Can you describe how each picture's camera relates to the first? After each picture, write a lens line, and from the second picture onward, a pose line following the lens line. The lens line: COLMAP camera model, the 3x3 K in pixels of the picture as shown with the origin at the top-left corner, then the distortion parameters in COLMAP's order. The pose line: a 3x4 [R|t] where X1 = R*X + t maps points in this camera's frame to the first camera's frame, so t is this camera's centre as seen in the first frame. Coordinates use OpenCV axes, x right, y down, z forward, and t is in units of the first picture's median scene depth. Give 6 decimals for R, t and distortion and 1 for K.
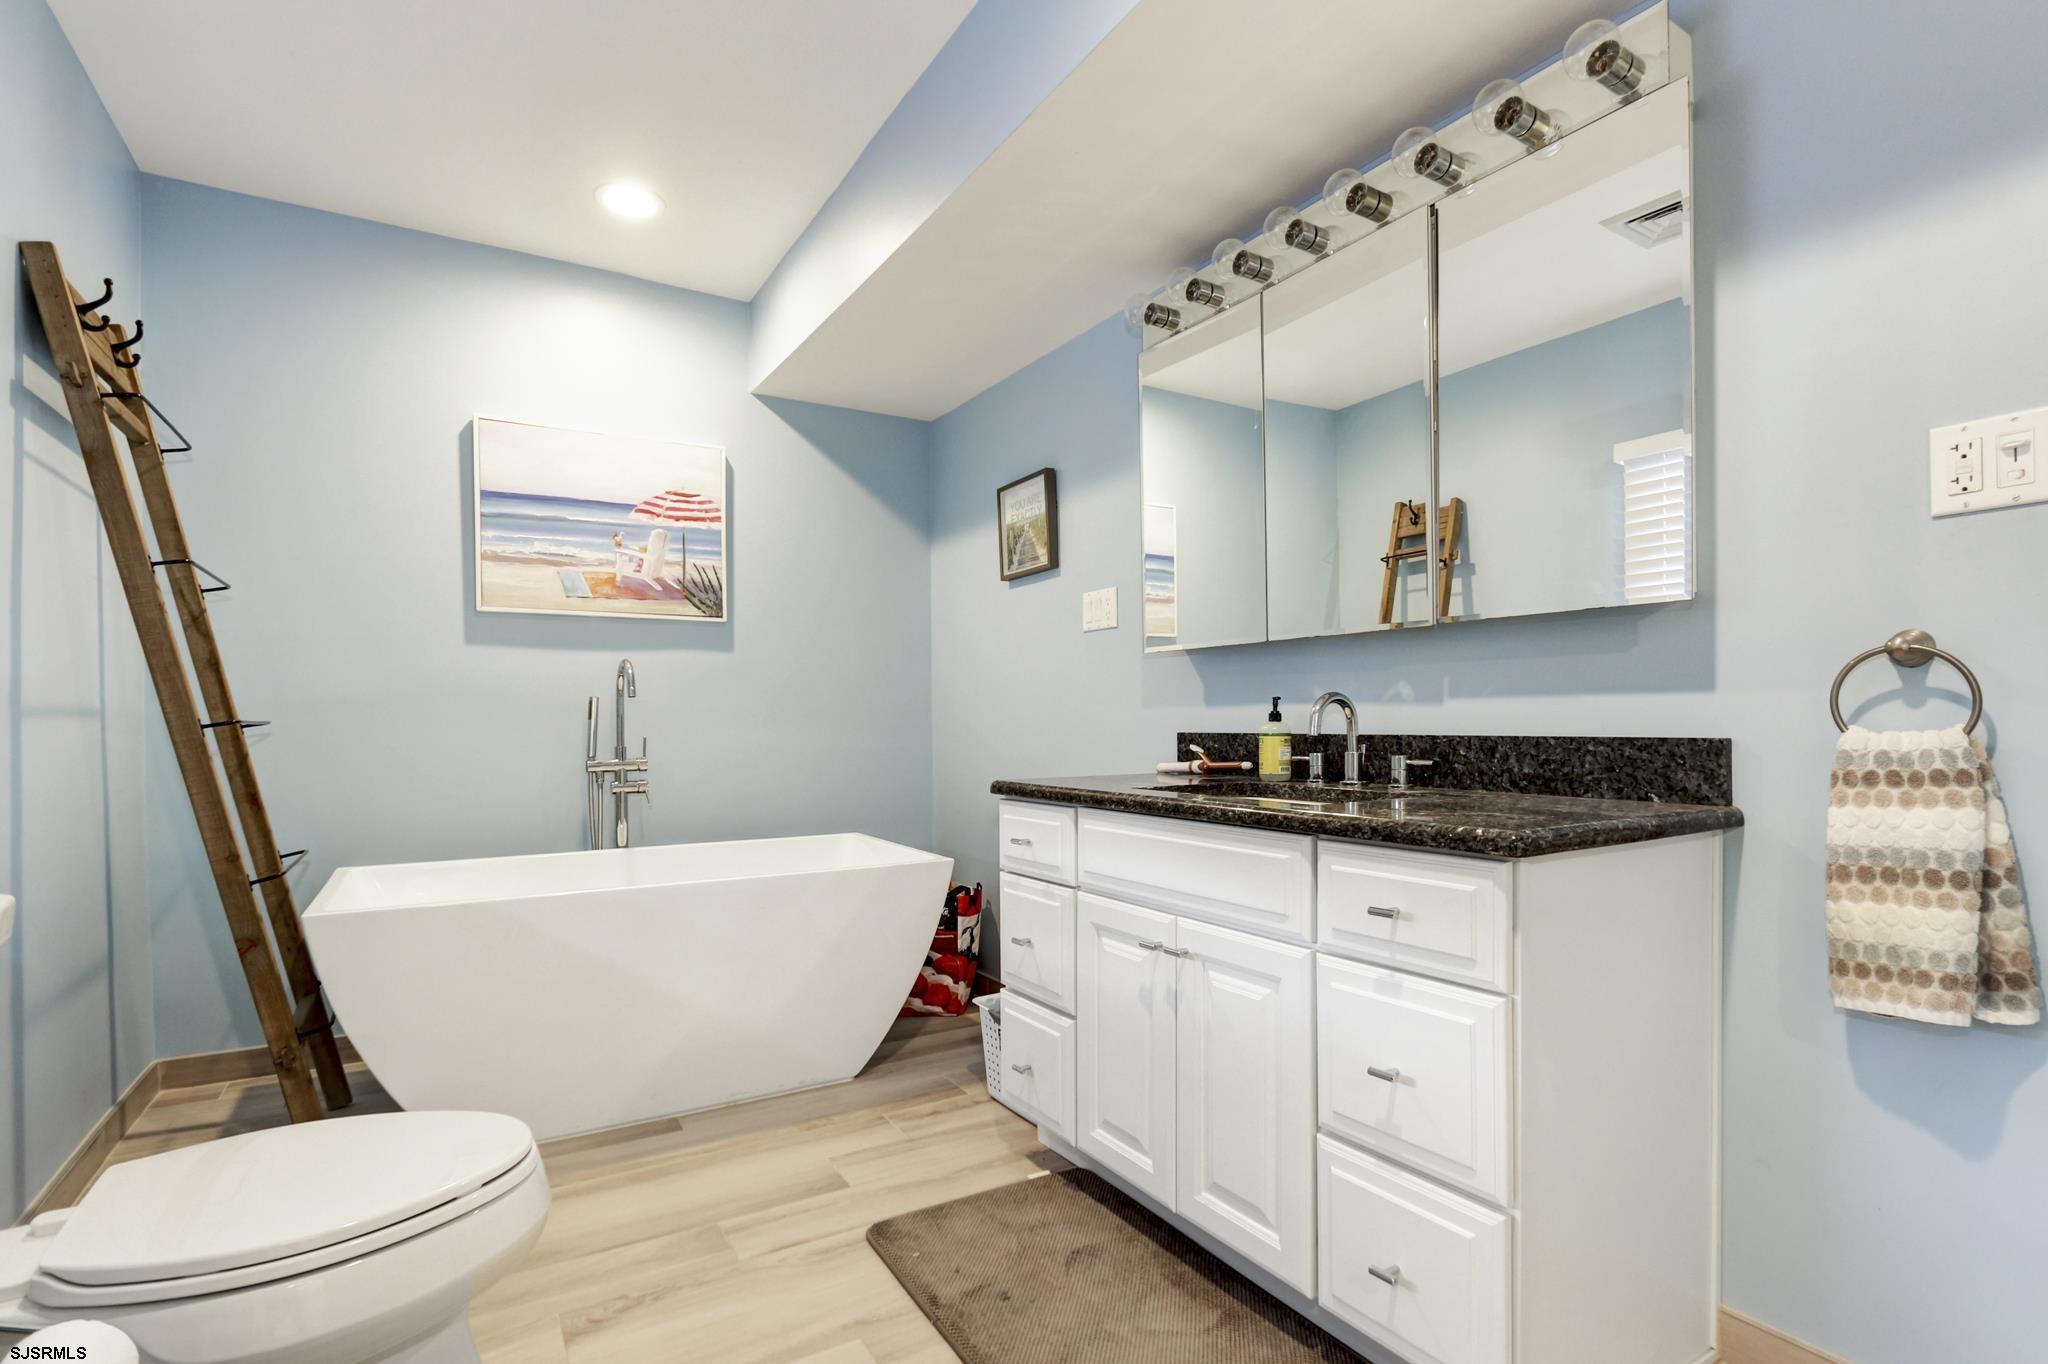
lens RADIAL K [[975.9, 0, 1044.6], [0, 975.9, 721.1], [0, 0, 1]] dist [-0.005882, -0.000463]
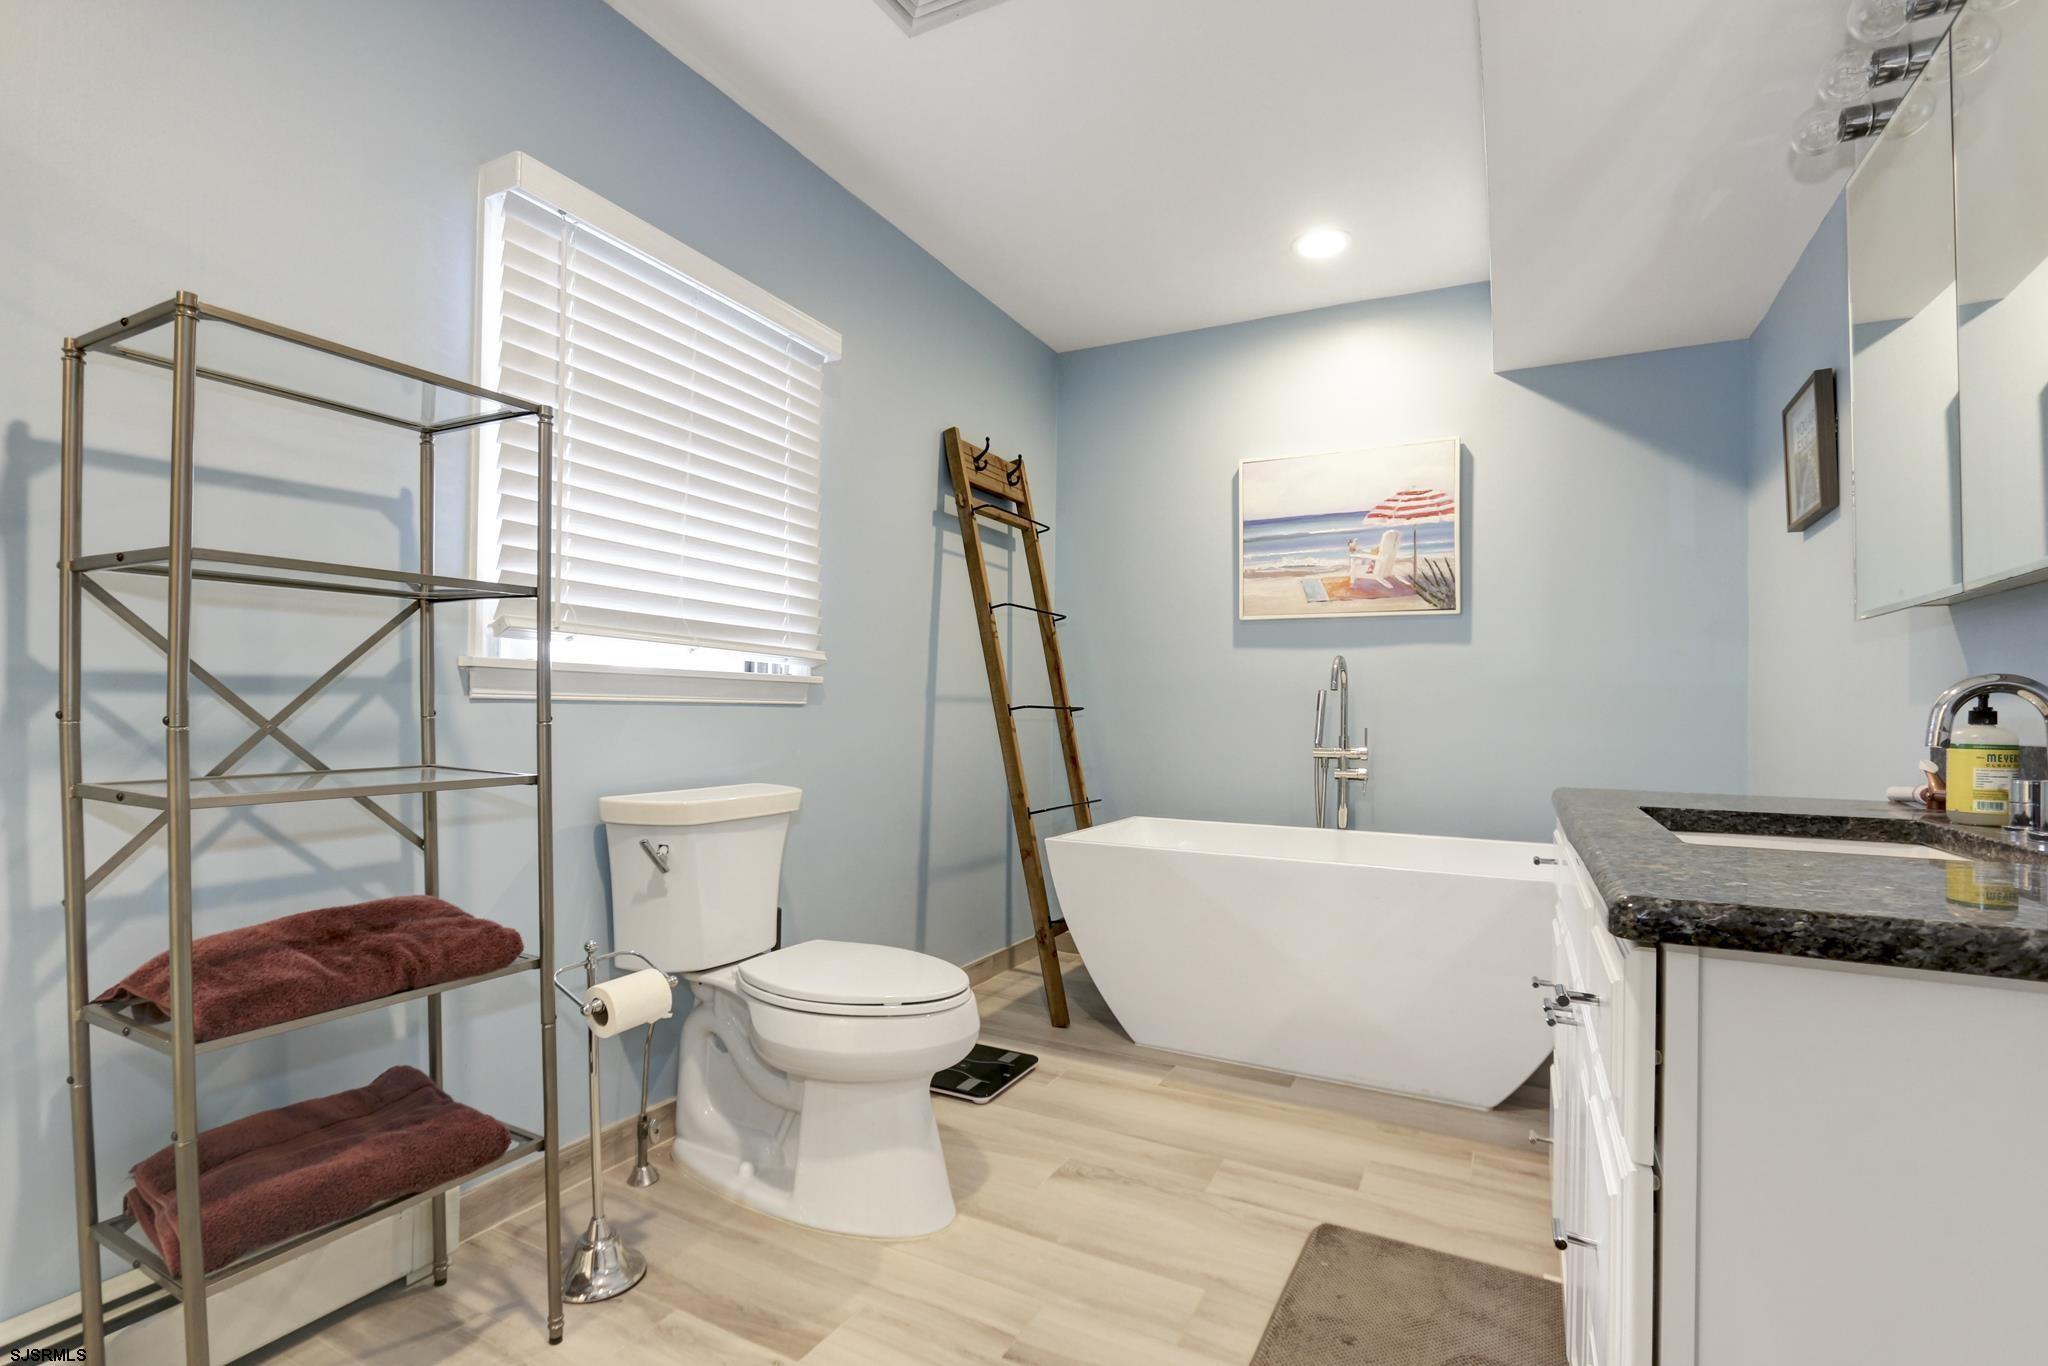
lens RADIAL K [[975.9, 0, 1021.8], [0, 975.9, 689.6], [0, 0, 1]] dist [-0.005882, -0.000463]
pose [[0.512270, -0.003939, -0.858816, 0.319672], [-0.021309, 0.999623, -0.017295, 0.001029], [0.858560, 0.027161, 0.511993, 0.136429]]
